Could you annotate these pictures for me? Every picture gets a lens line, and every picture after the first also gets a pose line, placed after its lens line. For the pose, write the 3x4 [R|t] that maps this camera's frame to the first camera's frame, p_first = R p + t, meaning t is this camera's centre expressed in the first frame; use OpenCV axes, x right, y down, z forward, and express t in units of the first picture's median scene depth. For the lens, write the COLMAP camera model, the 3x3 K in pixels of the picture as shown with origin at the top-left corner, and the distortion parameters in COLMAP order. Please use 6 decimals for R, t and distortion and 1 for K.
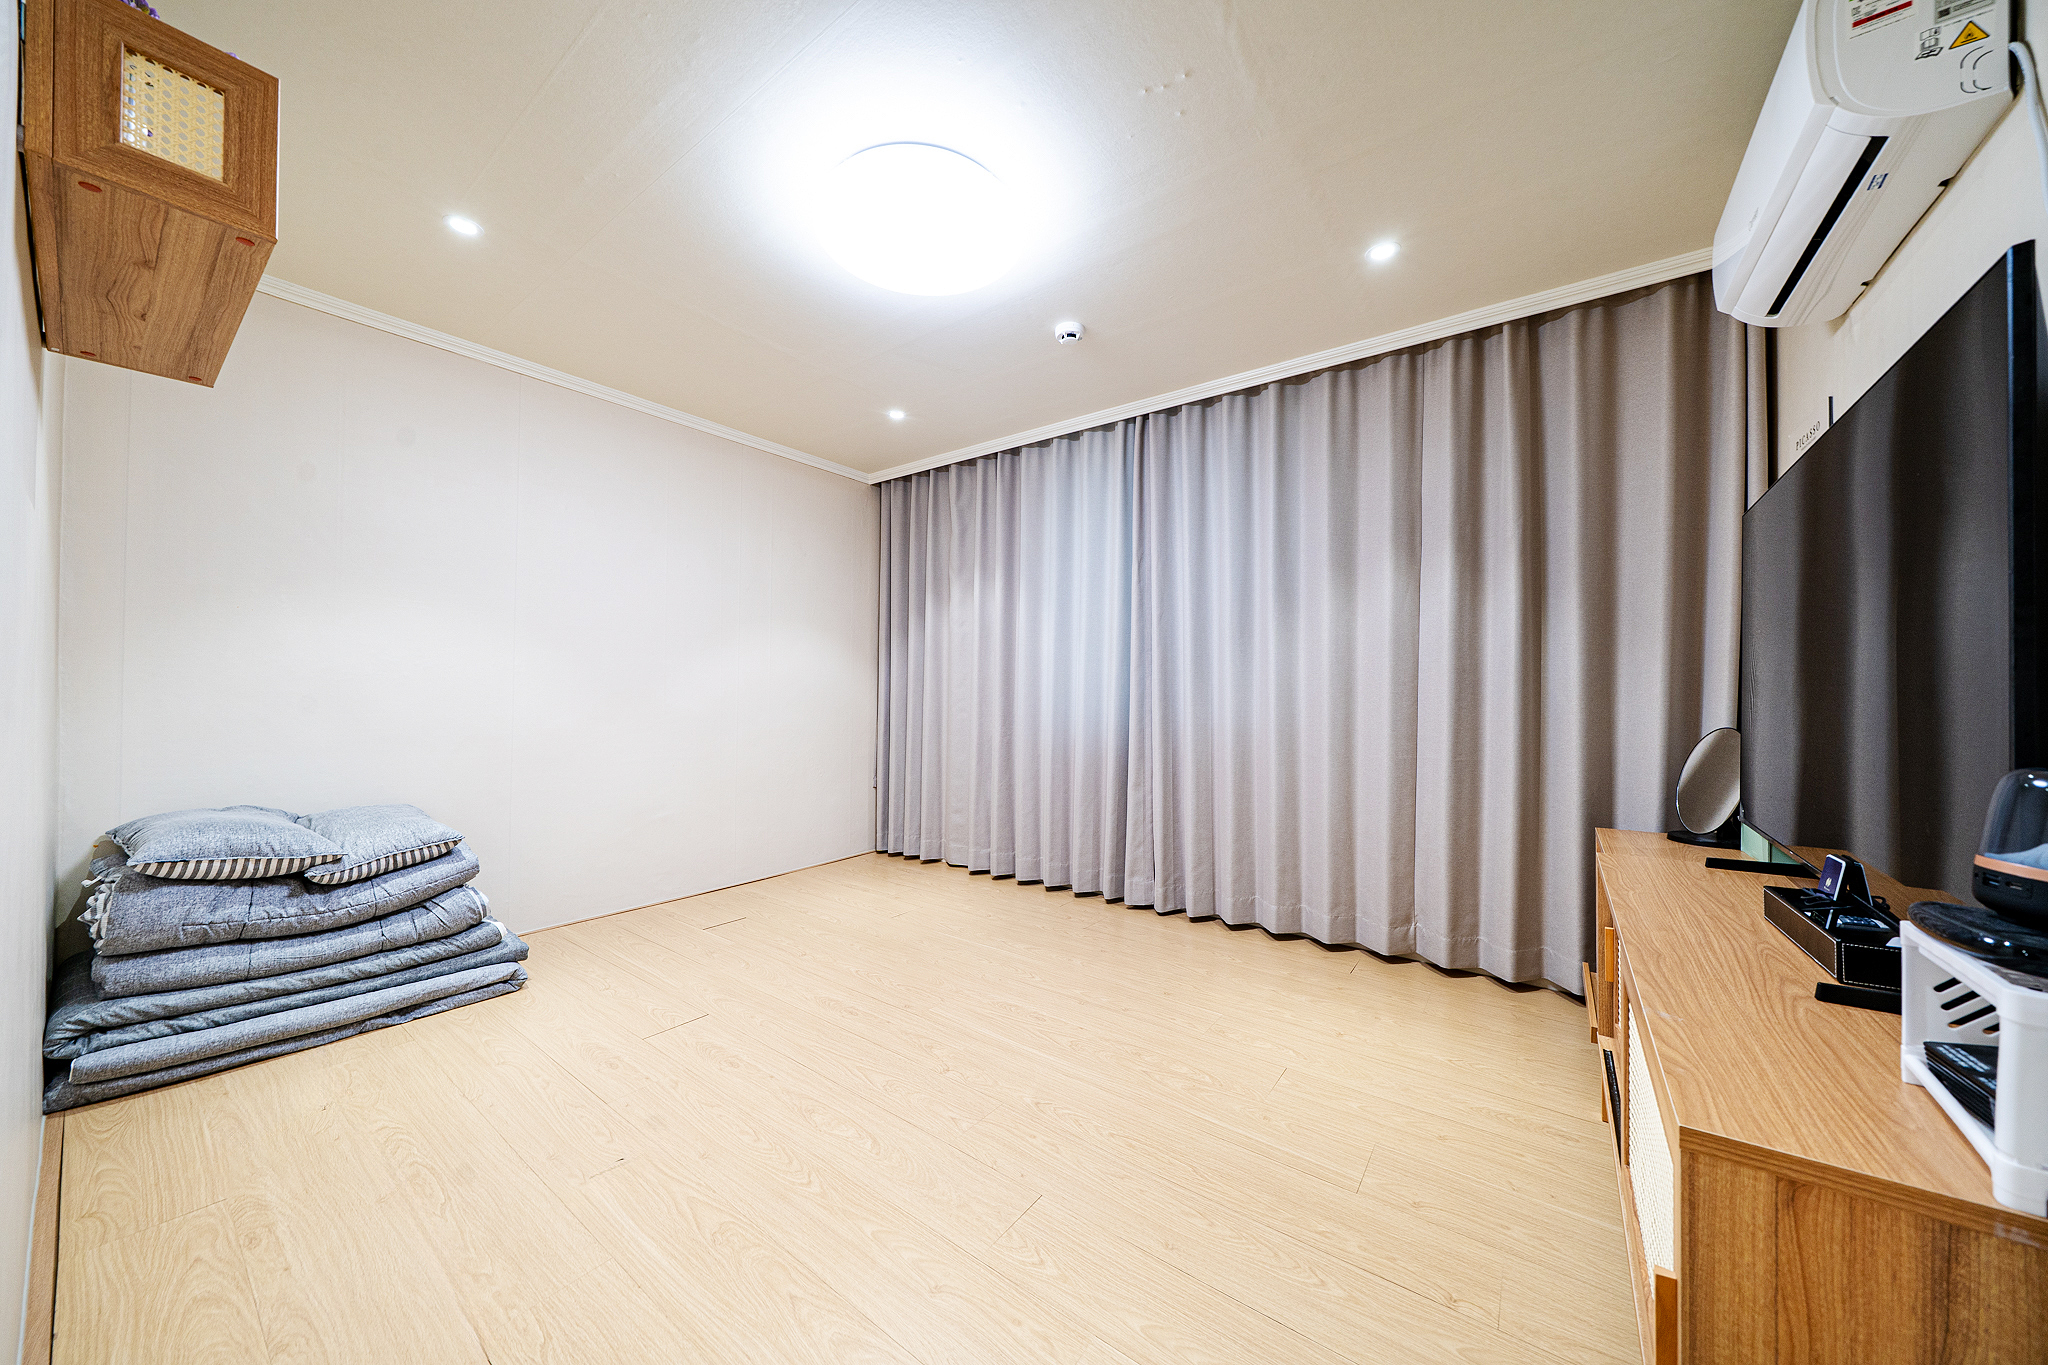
lens RADIAL K [[703.7, 0, 1025.0], [0, 703.7, 687.0], [0, 0, 1]] dist [-0.005300, 0.000182]
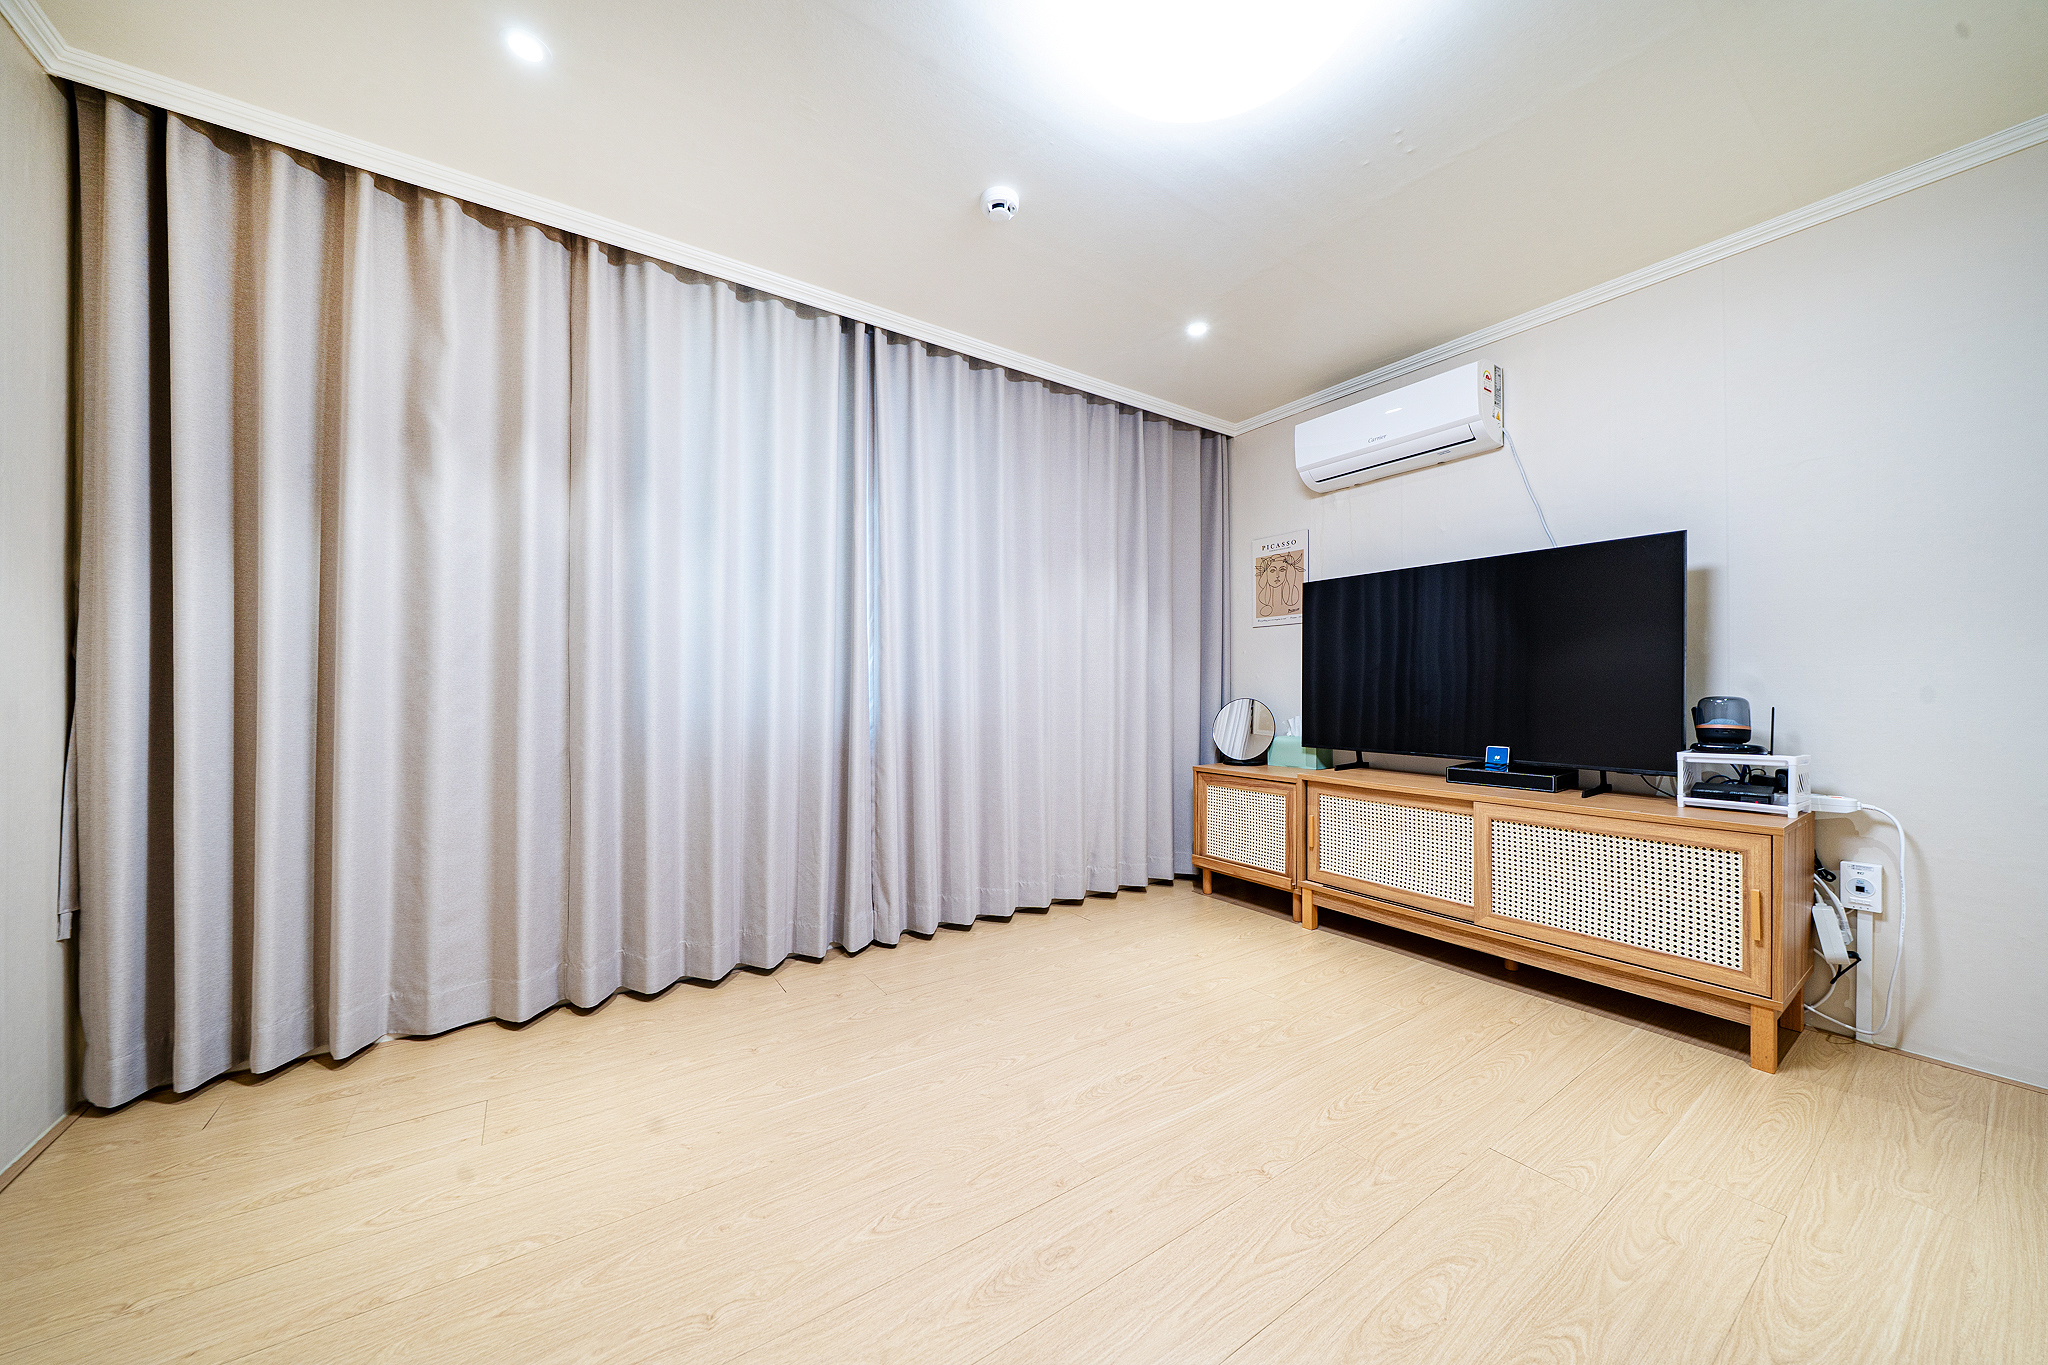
lens RADIAL K [[703.7, 0, 1027.7], [0, 703.7, 663.4], [0, 0, 1]] dist [-0.005300, 0.000182]
pose [[0.336387, 0.040433, 0.940855, -0.549849], [0.016080, 0.998686, -0.048667, 0.046529], [-0.941586, 0.031500, 0.335295, 0.622214]]
